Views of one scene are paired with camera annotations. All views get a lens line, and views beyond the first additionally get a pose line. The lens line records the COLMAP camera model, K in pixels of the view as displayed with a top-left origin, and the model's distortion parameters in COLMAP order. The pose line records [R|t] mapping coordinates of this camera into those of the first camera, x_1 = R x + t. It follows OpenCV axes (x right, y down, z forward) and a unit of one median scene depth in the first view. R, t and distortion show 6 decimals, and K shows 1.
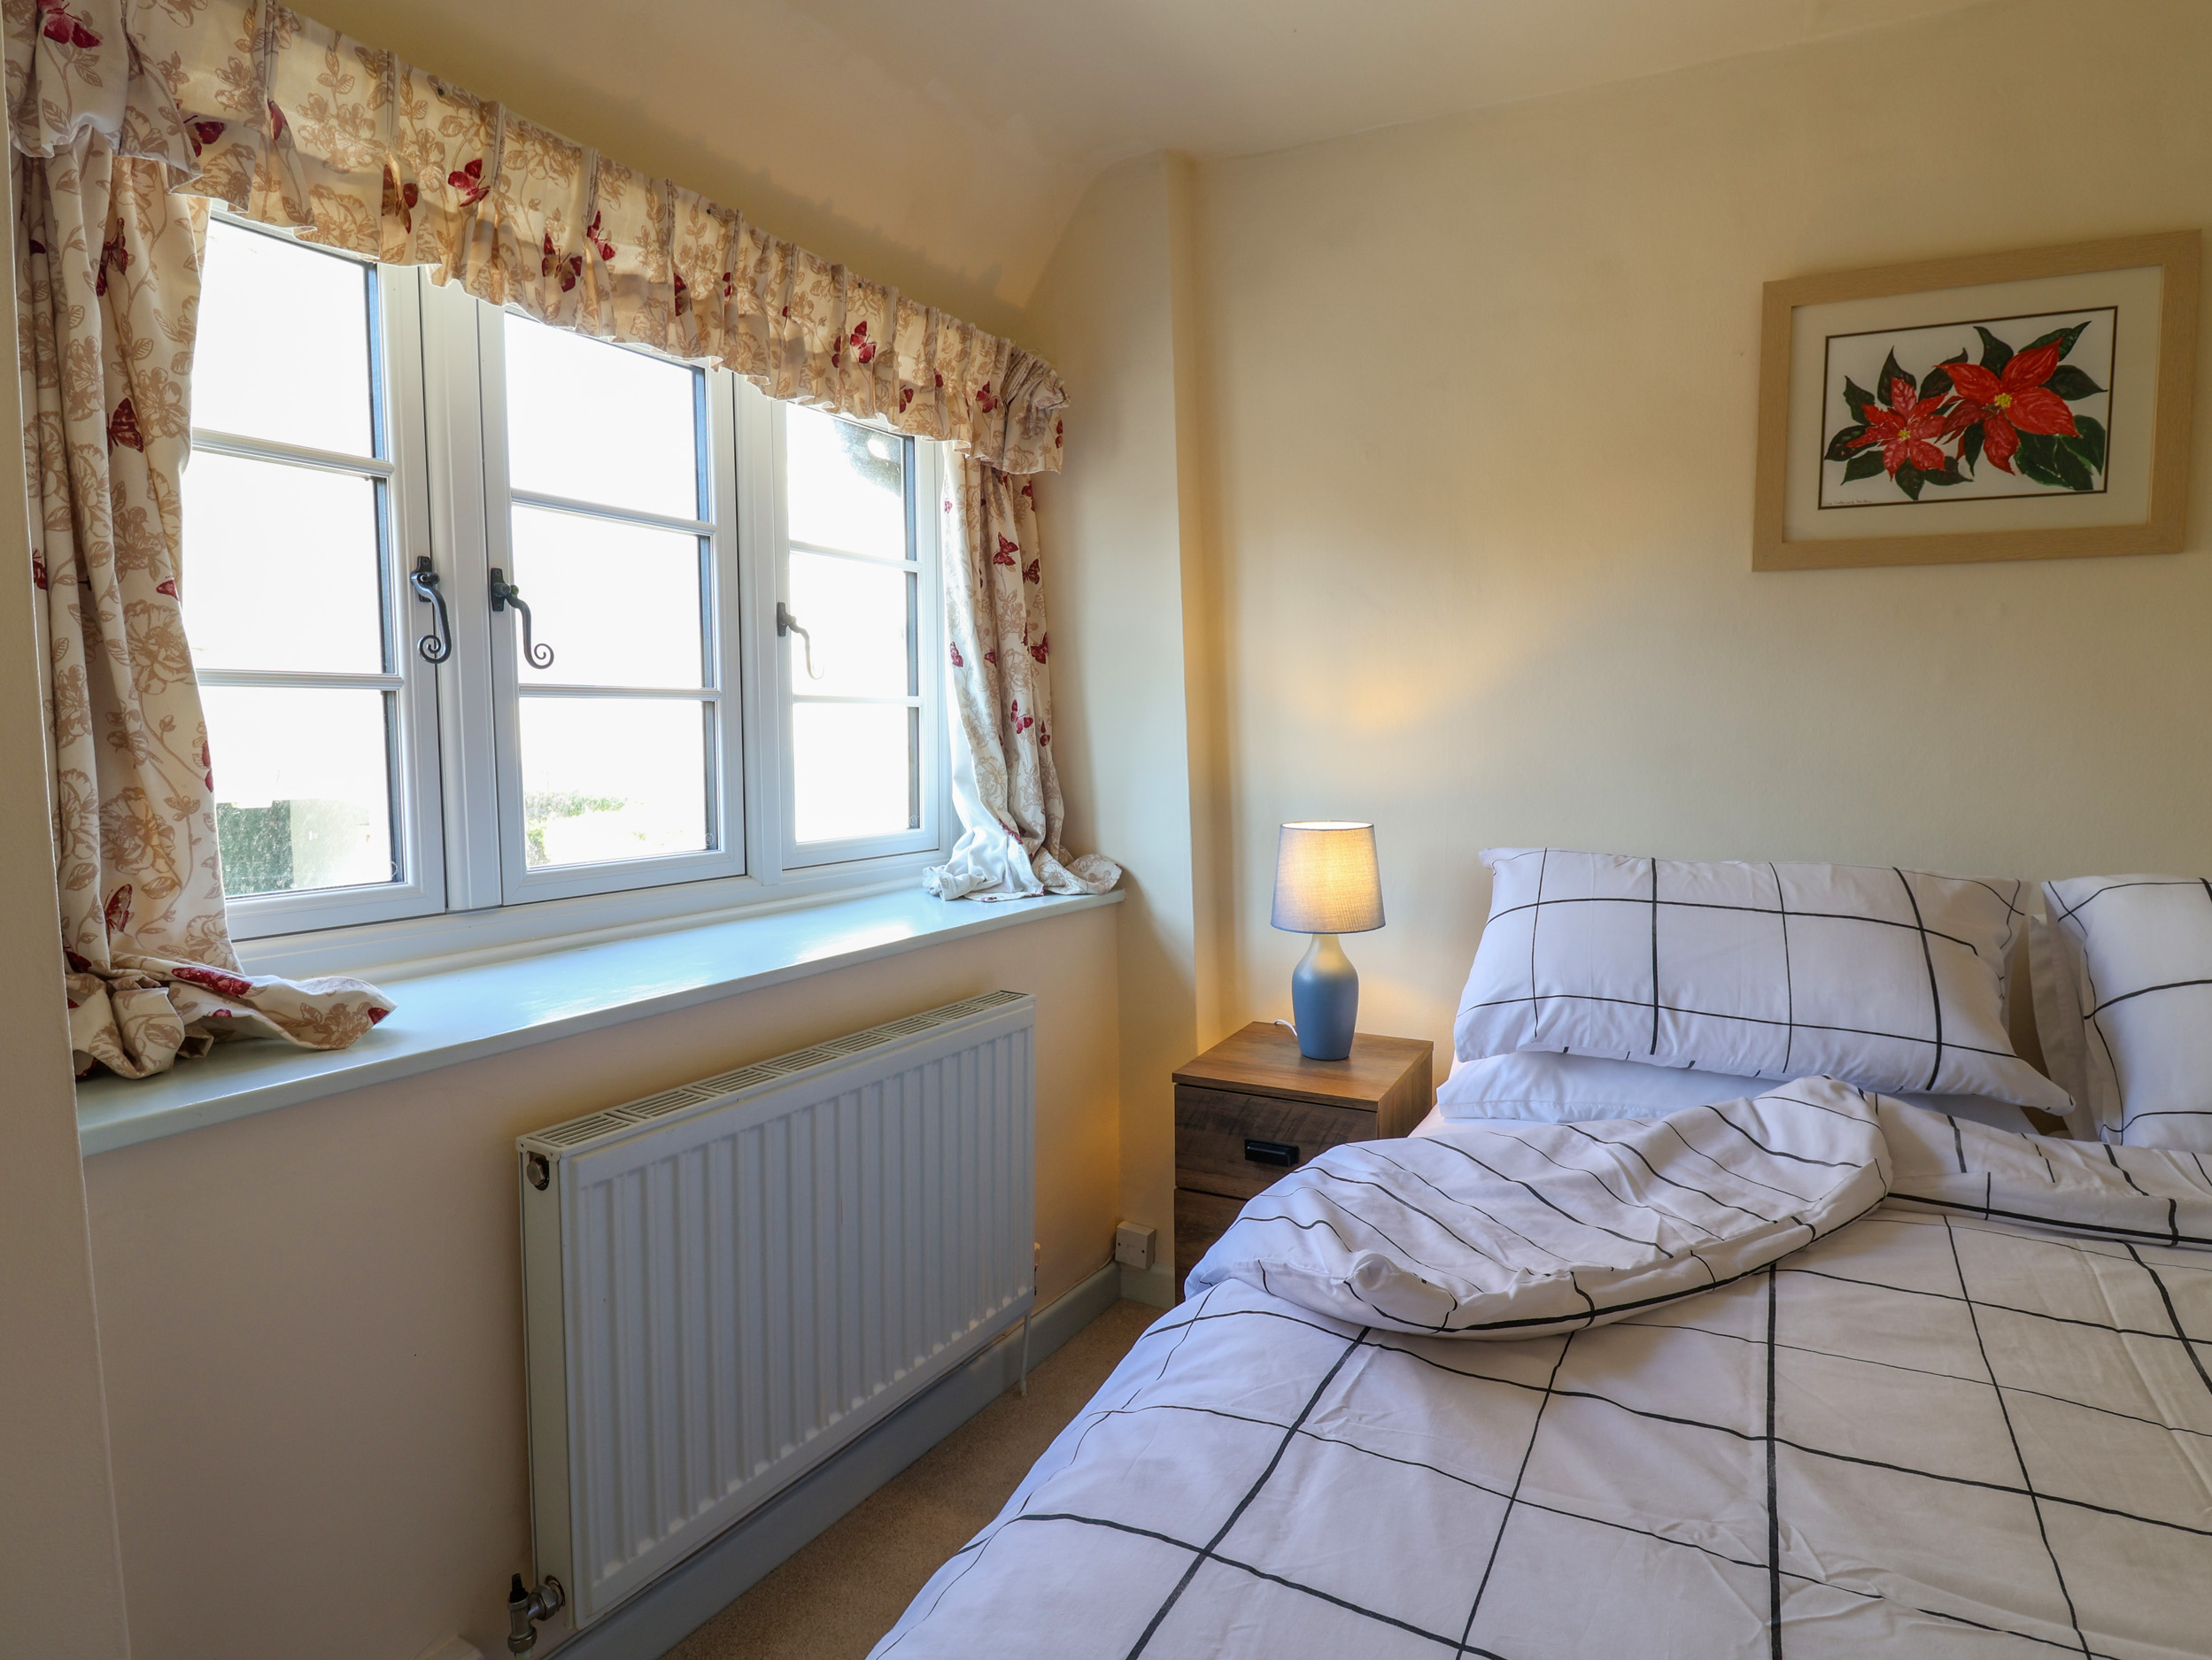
lens RADIAL K [[1237.2, 0, 1101.5], [0, 1237.2, 819.0], [0, 0, 1]] dist [-0.001276, -0.012663]
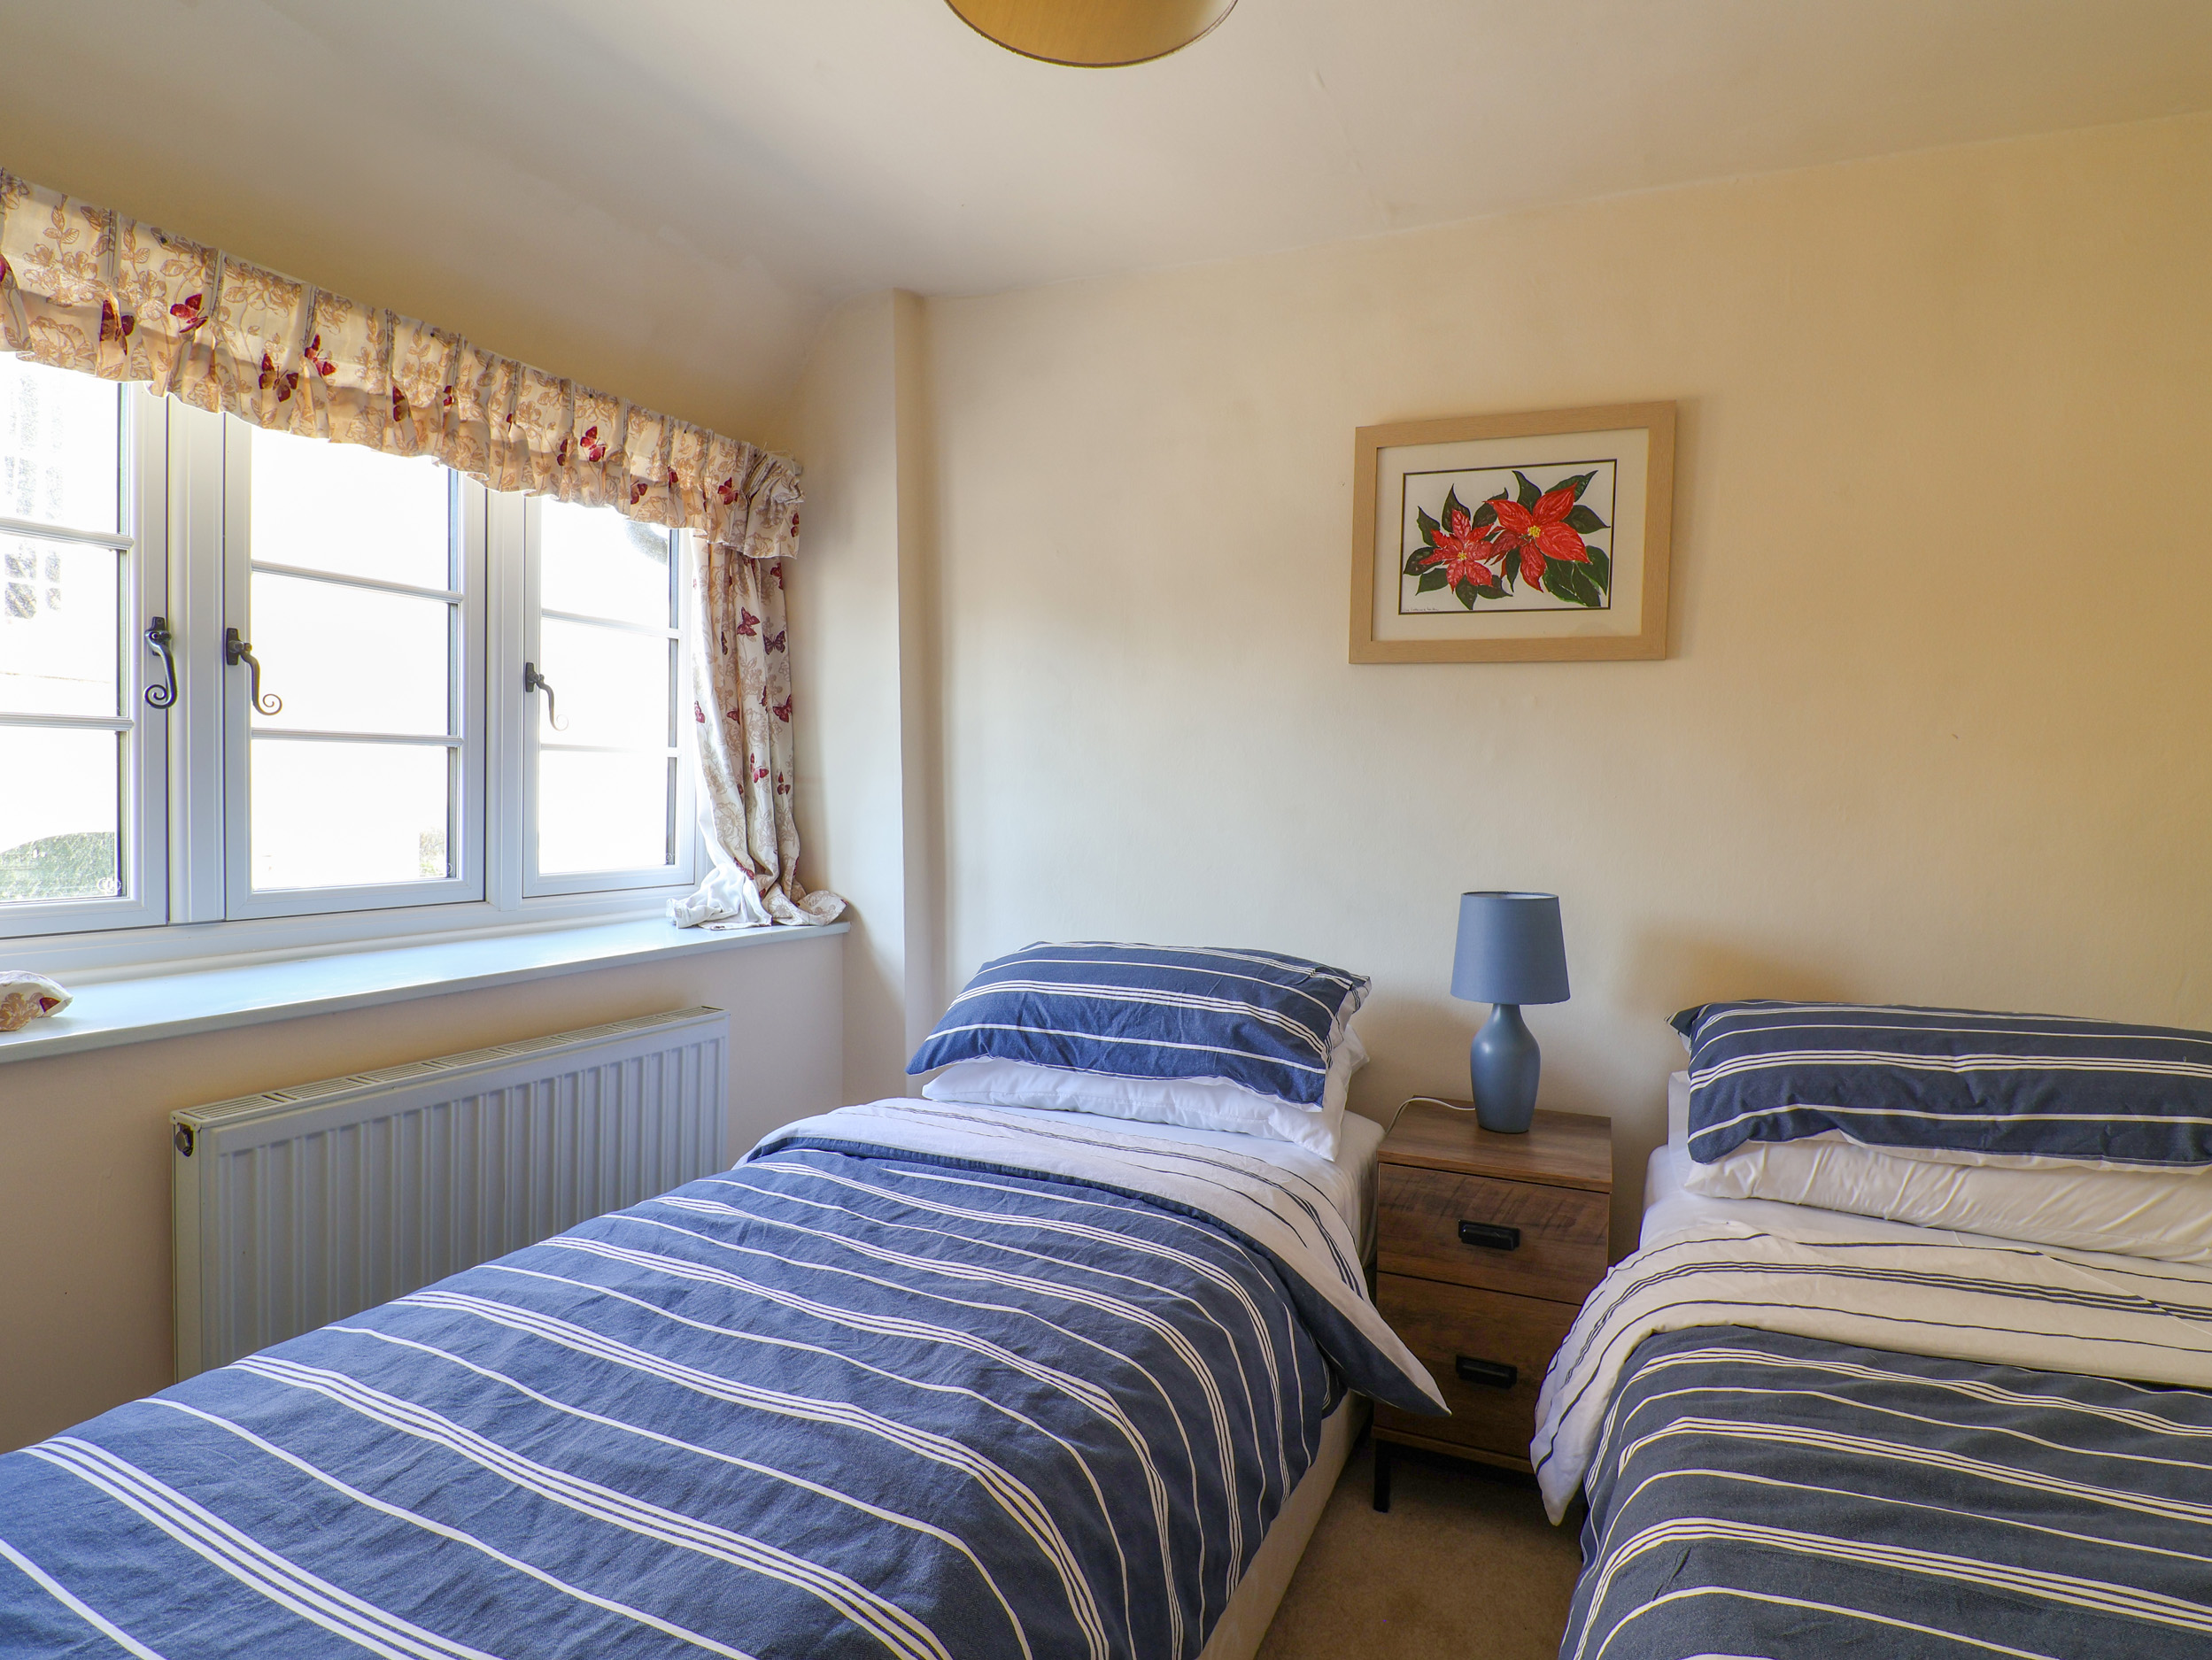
lens RADIAL K [[1190.8, 0, 1113.6], [0, 1190.8, 818.0], [0, 0, 1]] dist [0.004091, -0.015959]
pose [[0.997841, 0.024890, 0.060784, 0.253376], [-0.022265, 0.998806, -0.043489, 0.004590], [-0.061794, 0.042042, 0.997203, -0.143285]]
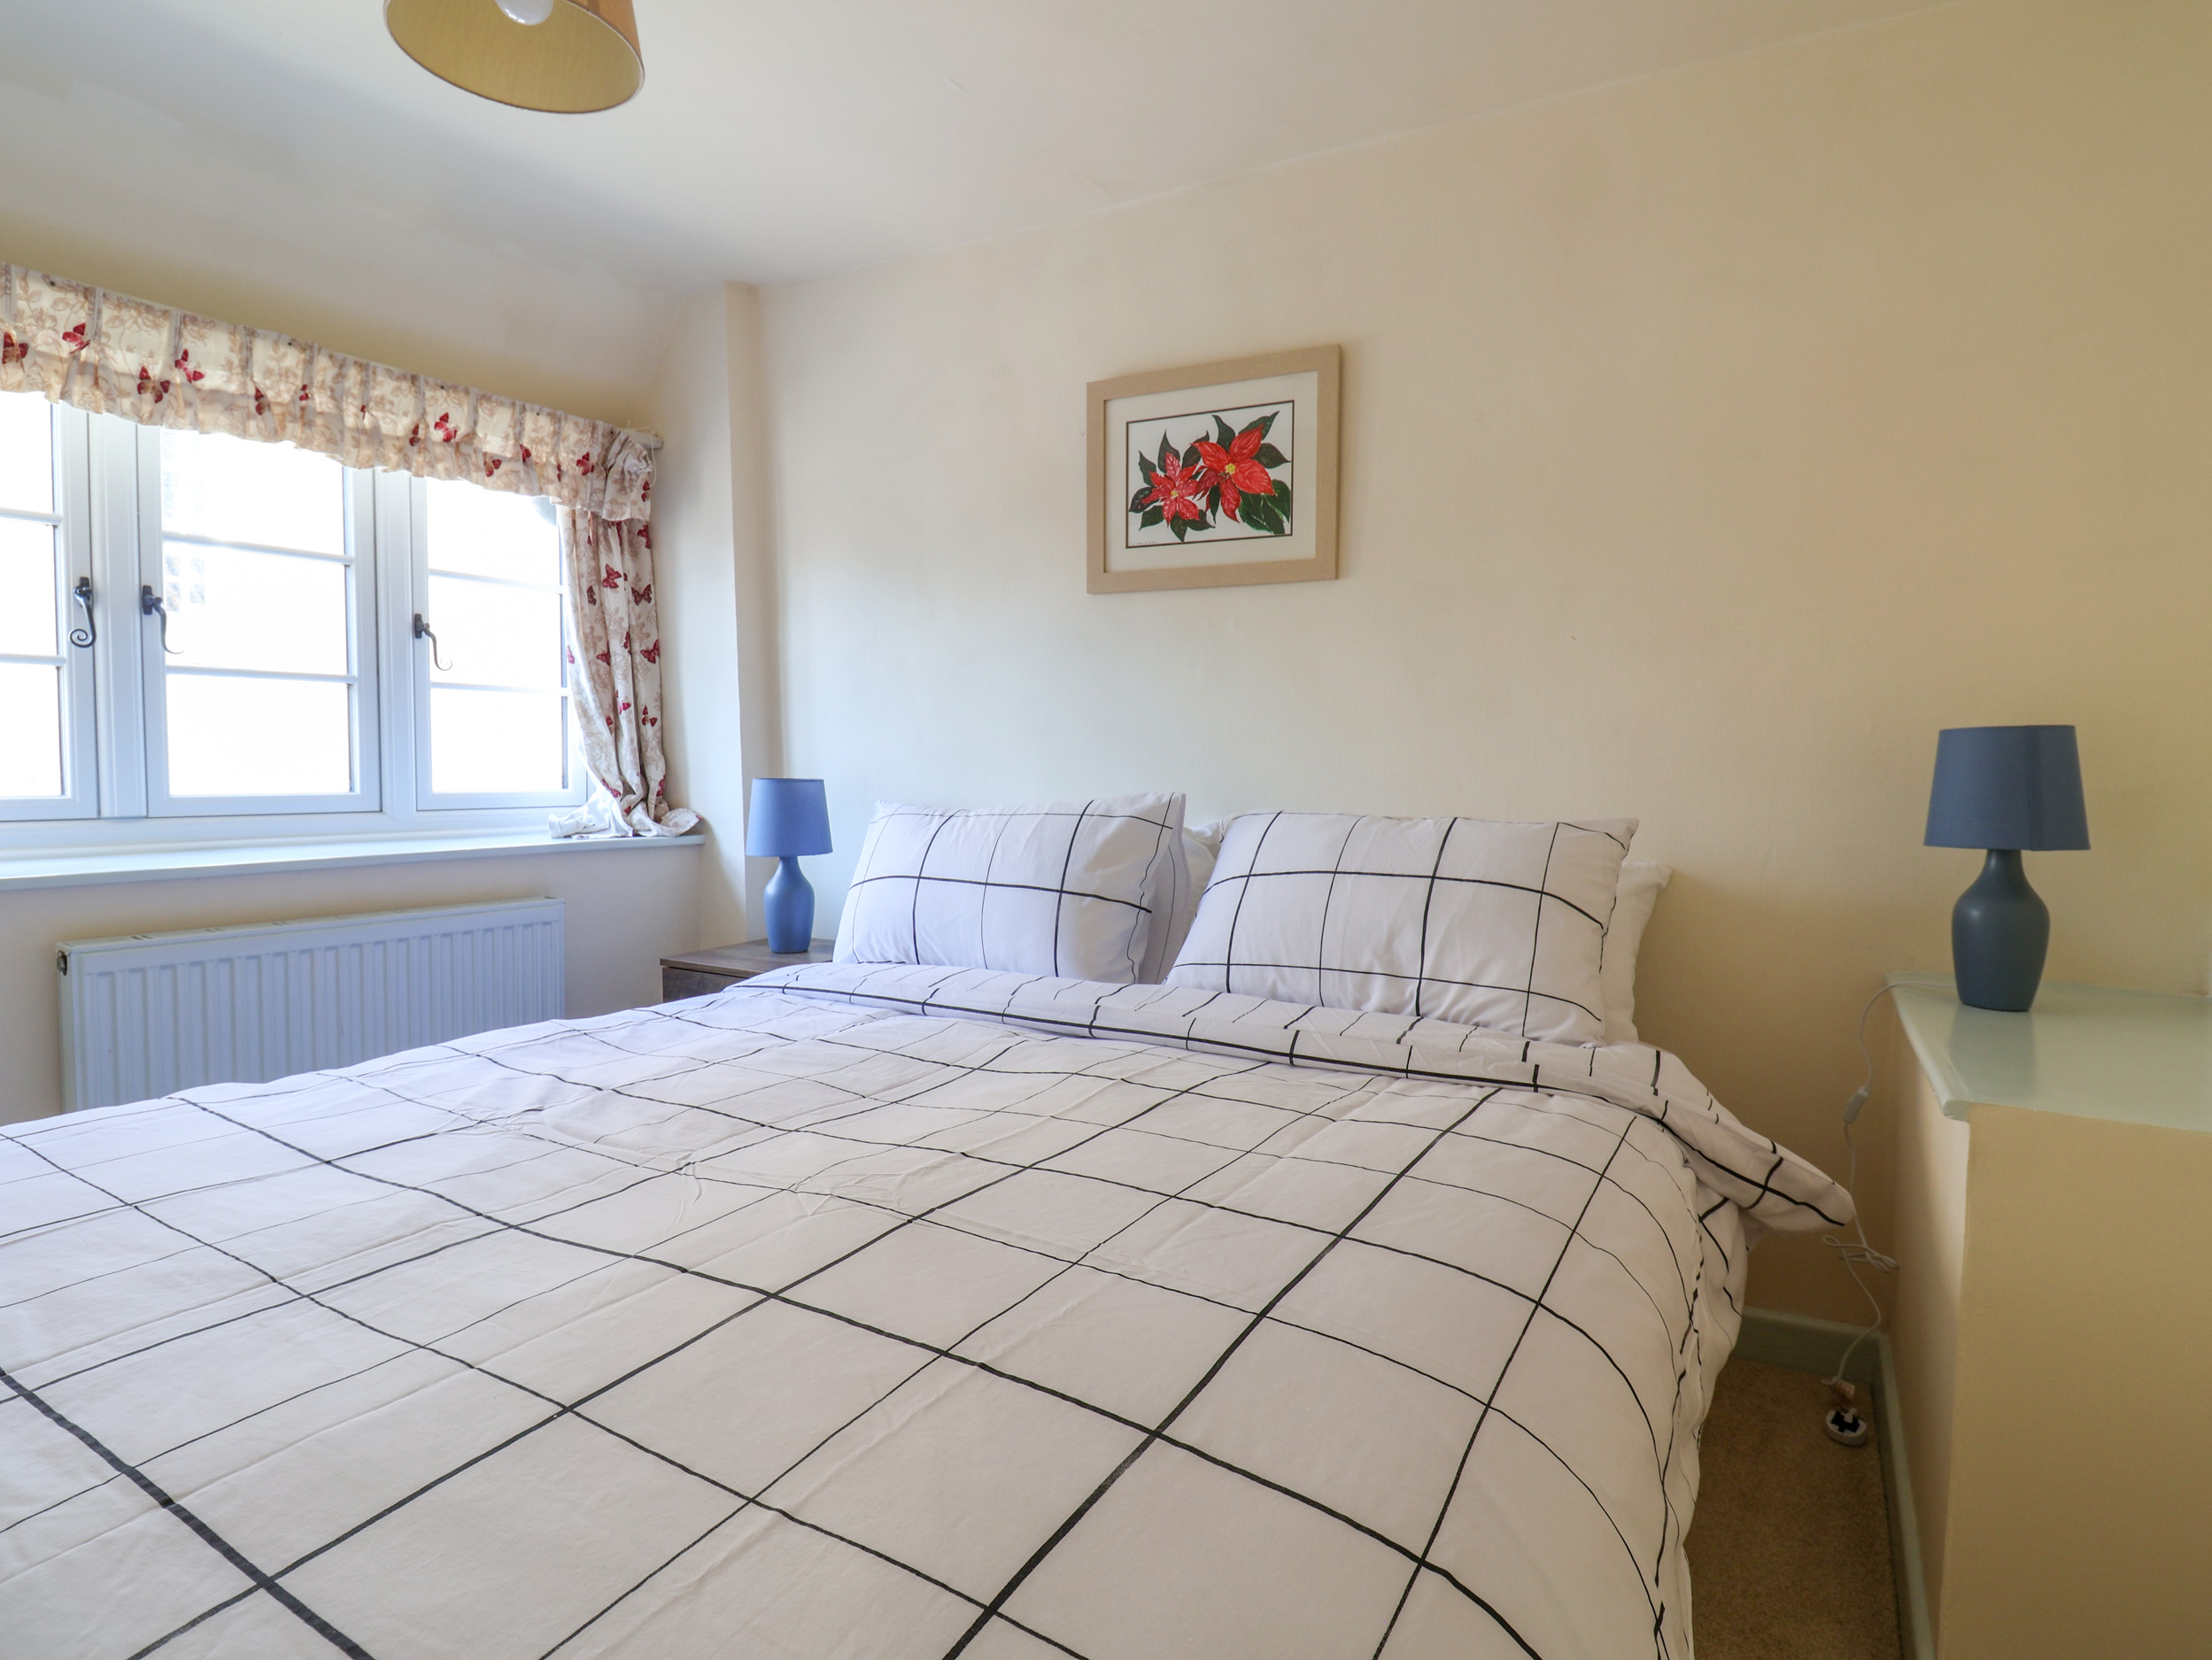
lens RADIAL K [[1190.8, 0, 1116.0], [0, 1190.8, 813.6], [0, 0, 1]] dist [0.004091, -0.015959]
pose [[0.998875, 0.014580, -0.045125, 0.676365], [-0.015778, 0.999530, -0.026298, 0.080249], [0.044721, 0.026981, 0.998635, -0.320503]]
